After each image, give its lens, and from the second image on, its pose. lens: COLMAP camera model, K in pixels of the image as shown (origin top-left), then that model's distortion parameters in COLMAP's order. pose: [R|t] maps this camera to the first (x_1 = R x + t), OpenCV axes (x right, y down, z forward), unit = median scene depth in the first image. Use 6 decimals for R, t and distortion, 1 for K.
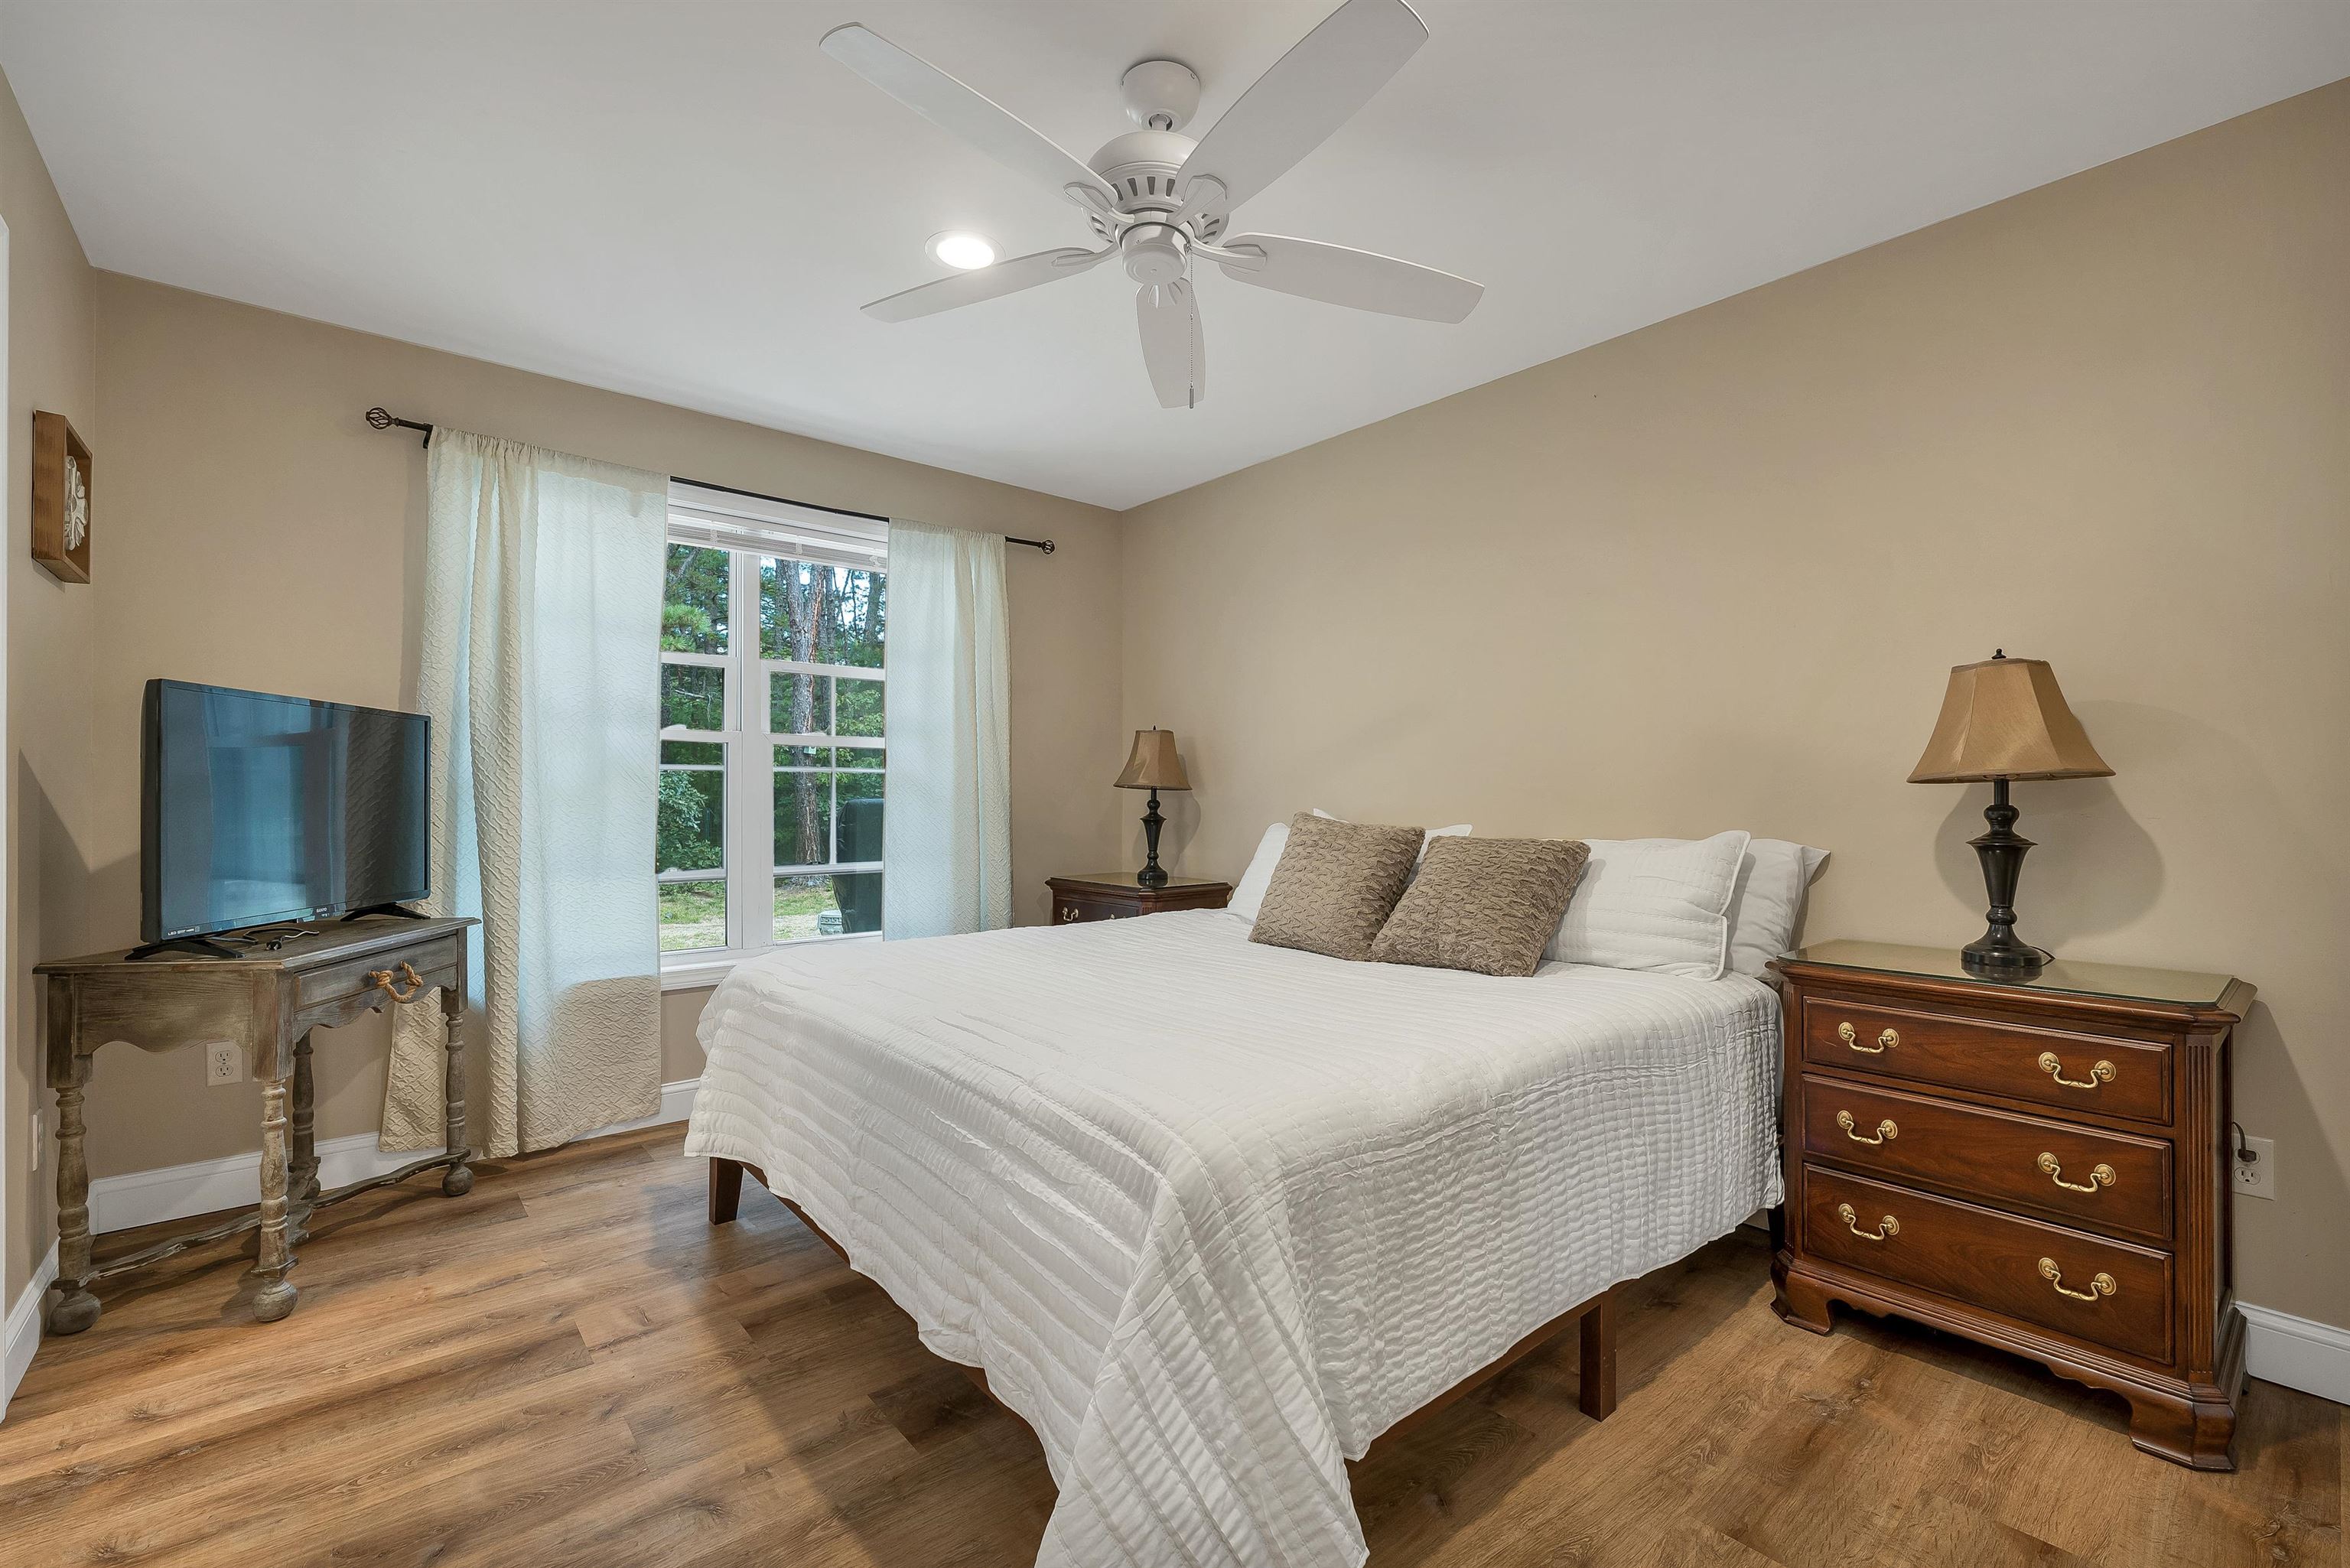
lens RADIAL K [[958.2, 0, 1177.8], [0, 958.2, 791.5], [0, 0, 1]] dist [-0.002048, -0.000245]
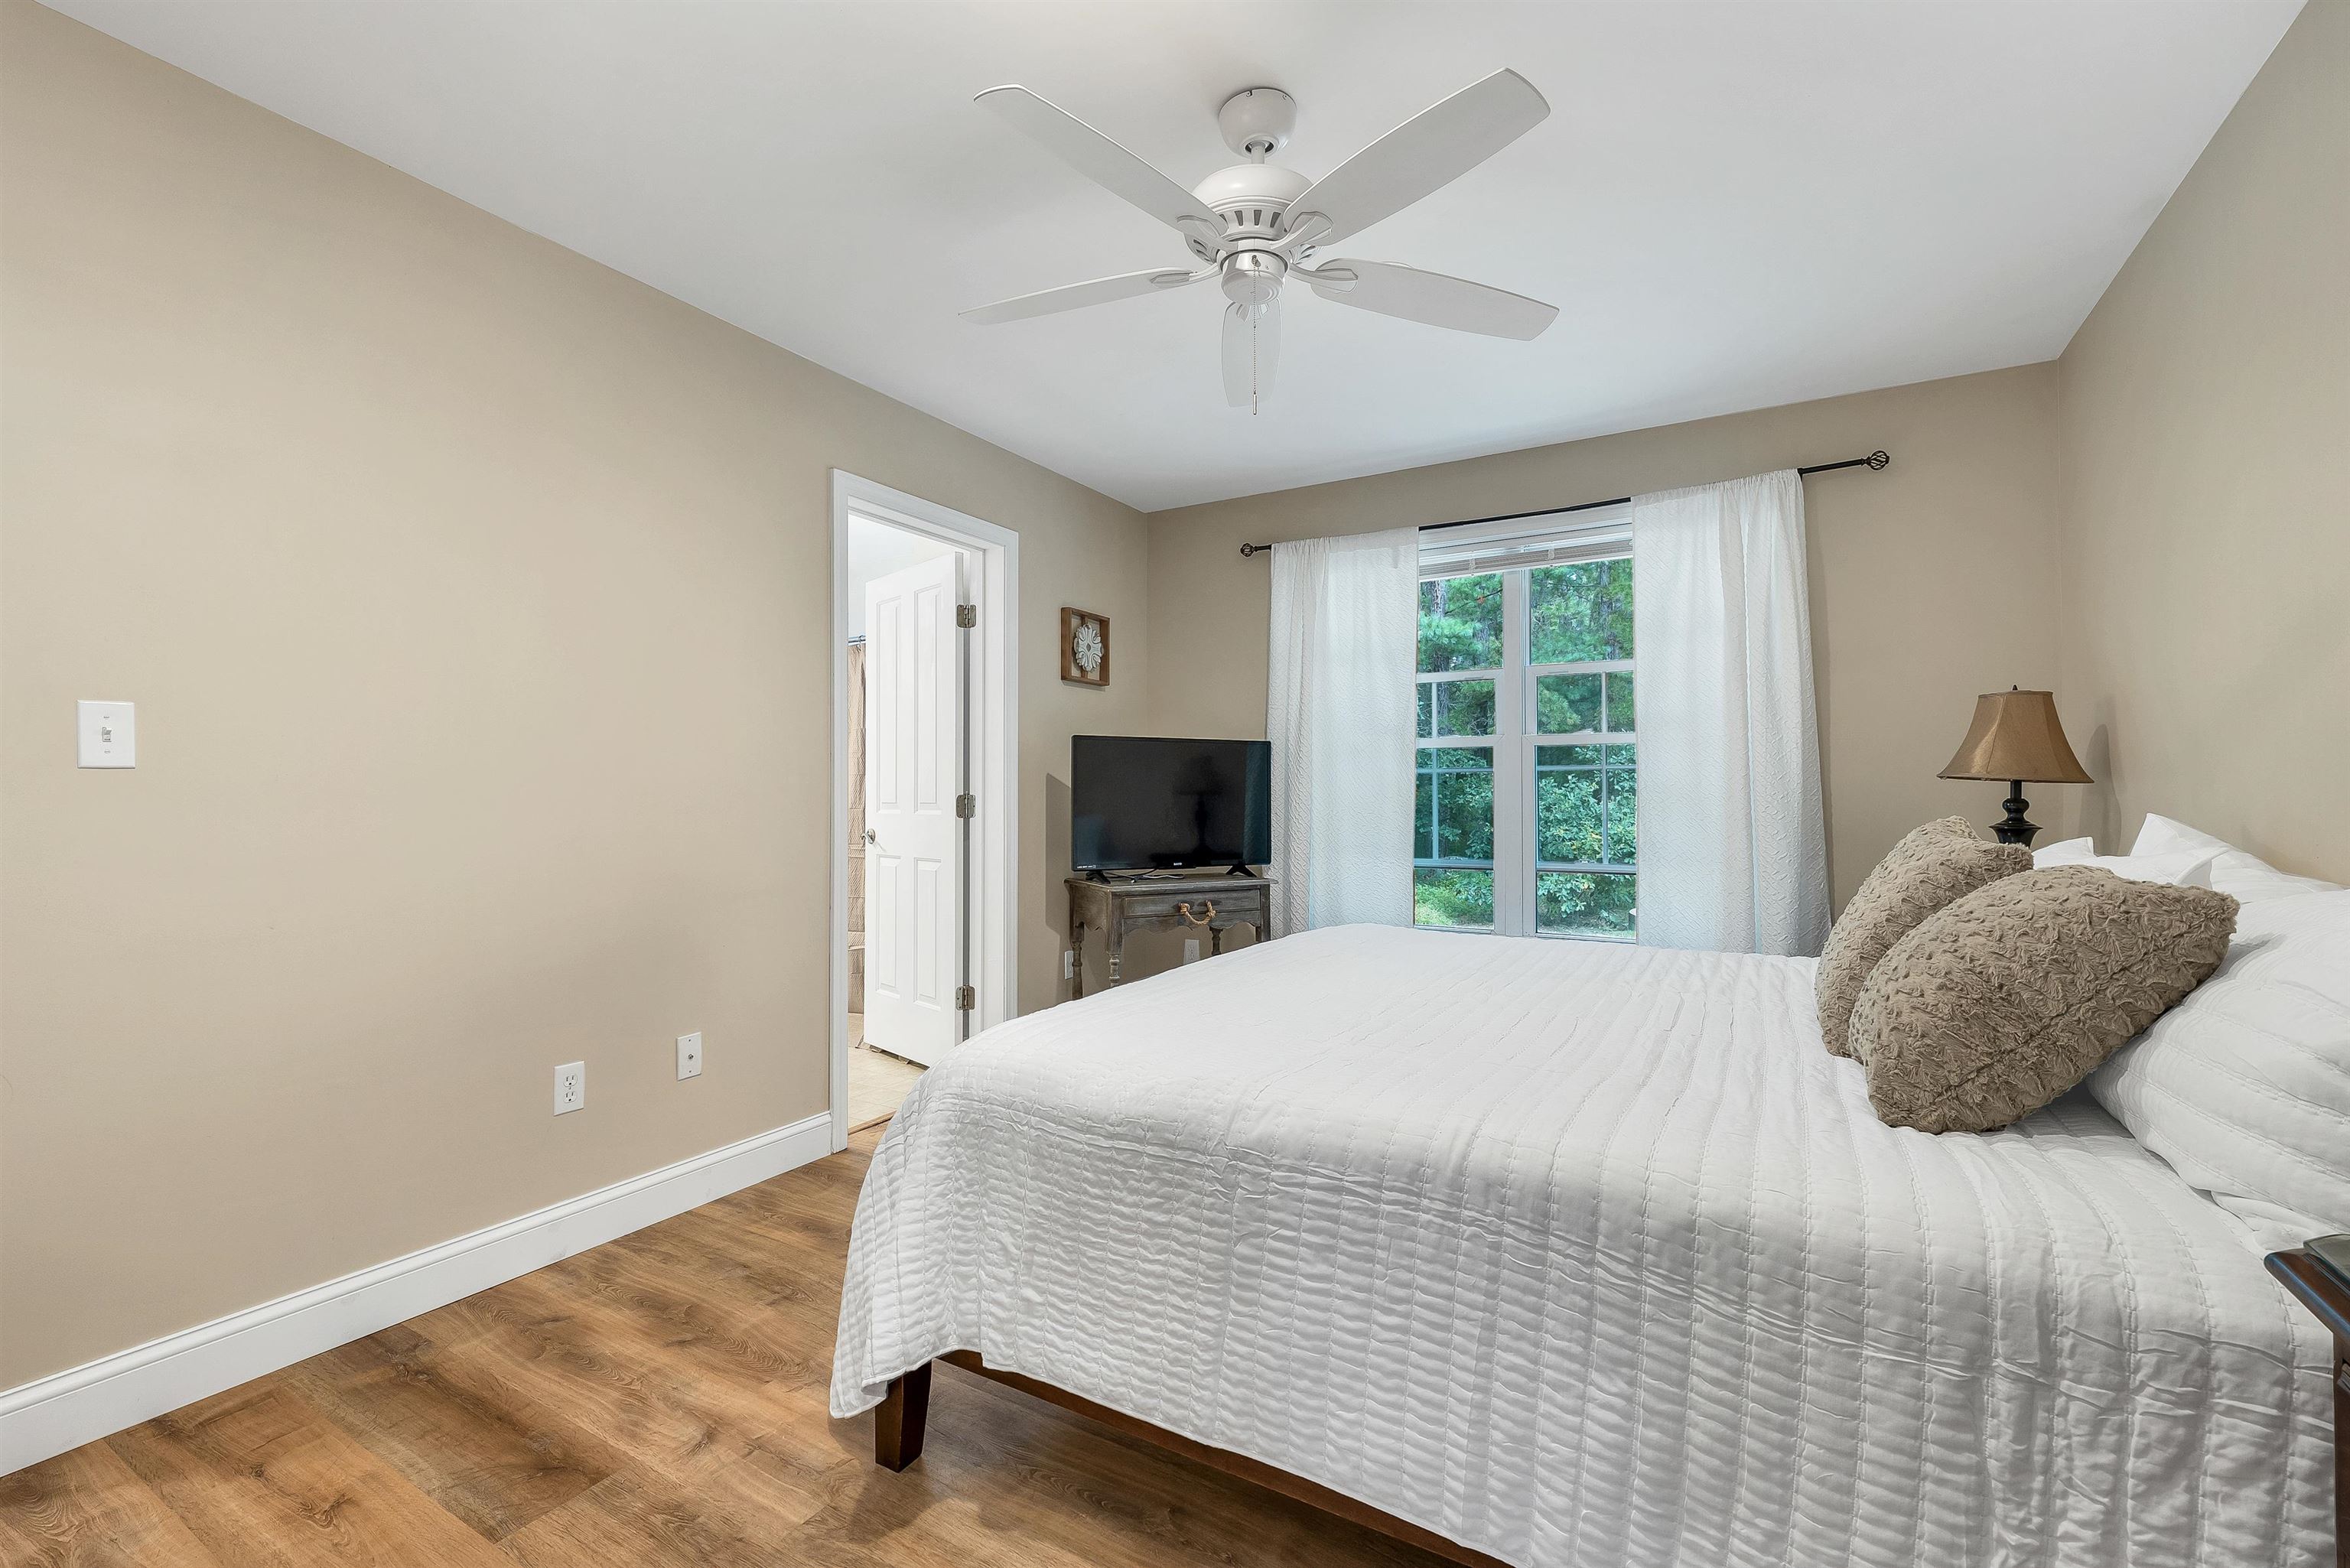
lens RADIAL K [[968.1, 0, 1175.0], [0, 968.1, 784.0], [0, 0, 1]] dist [-0.000641, -0.000053]
pose [[0.358456, -0.013208, -0.933453, 0.691987], [0.007126, 0.999909, -0.011412, 0.004822], [0.933519, -0.002561, 0.358517, 0.401433]]
